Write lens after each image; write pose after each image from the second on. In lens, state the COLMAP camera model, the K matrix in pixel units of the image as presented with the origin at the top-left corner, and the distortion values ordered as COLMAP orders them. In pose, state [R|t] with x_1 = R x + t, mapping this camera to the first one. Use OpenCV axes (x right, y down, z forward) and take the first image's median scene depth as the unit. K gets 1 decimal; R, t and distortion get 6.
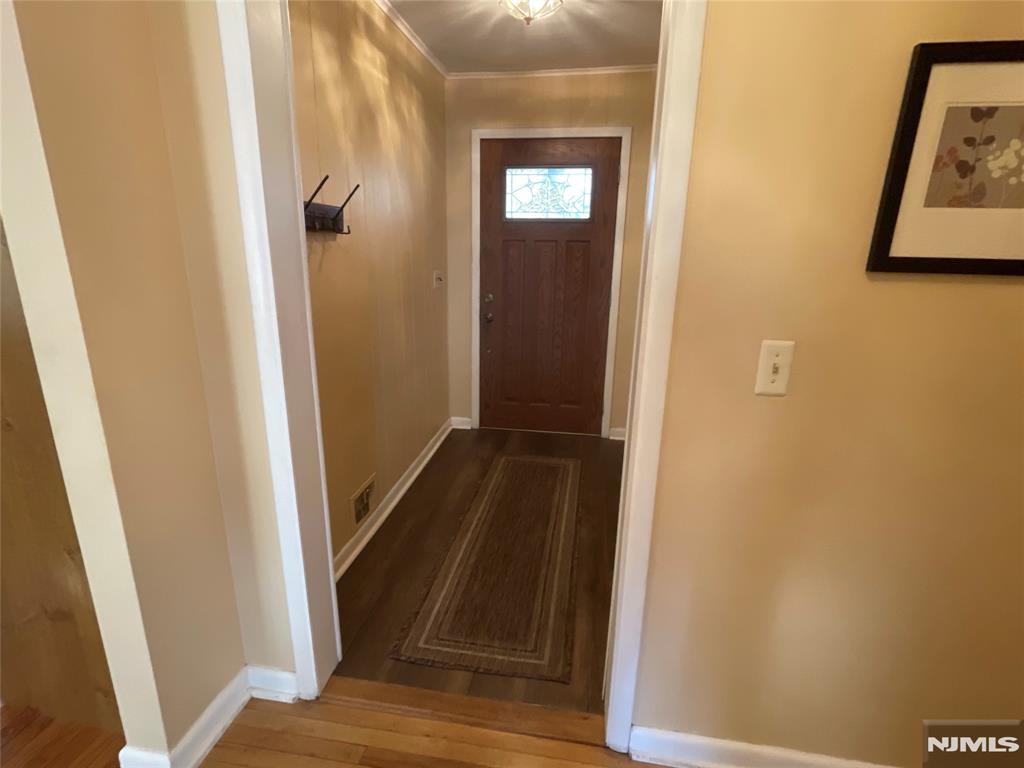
lens RADIAL K [[503.6, 0, 512.0], [0, 503.6, 384.0], [0, 0, 1]] dist [0.002066, 0.000327]
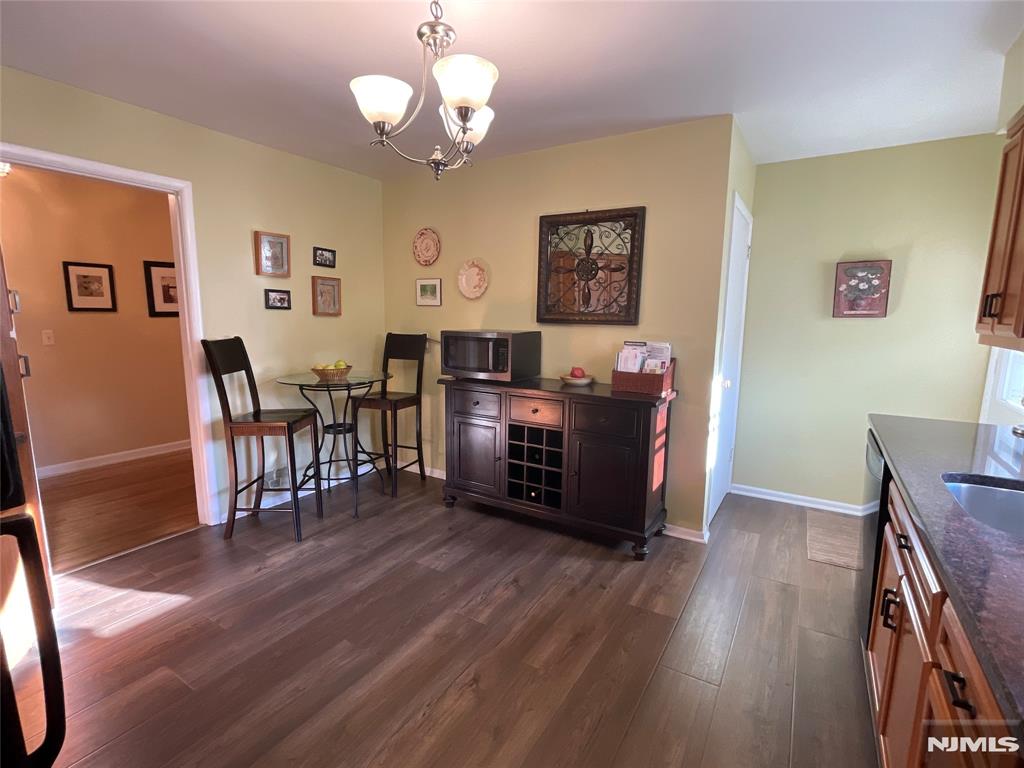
lens RADIAL K [[487.2, 0, 509.6], [0, 487.2, 390.3], [0, 0, 1]] dist [-0.001135, -0.000054]
pose [[0.390196, -0.159084, 0.906884, -1.606894], [0.243590, 0.967701, 0.064946, 1.031065], [-0.887925, 0.195566, 0.416345, -3.763756]]
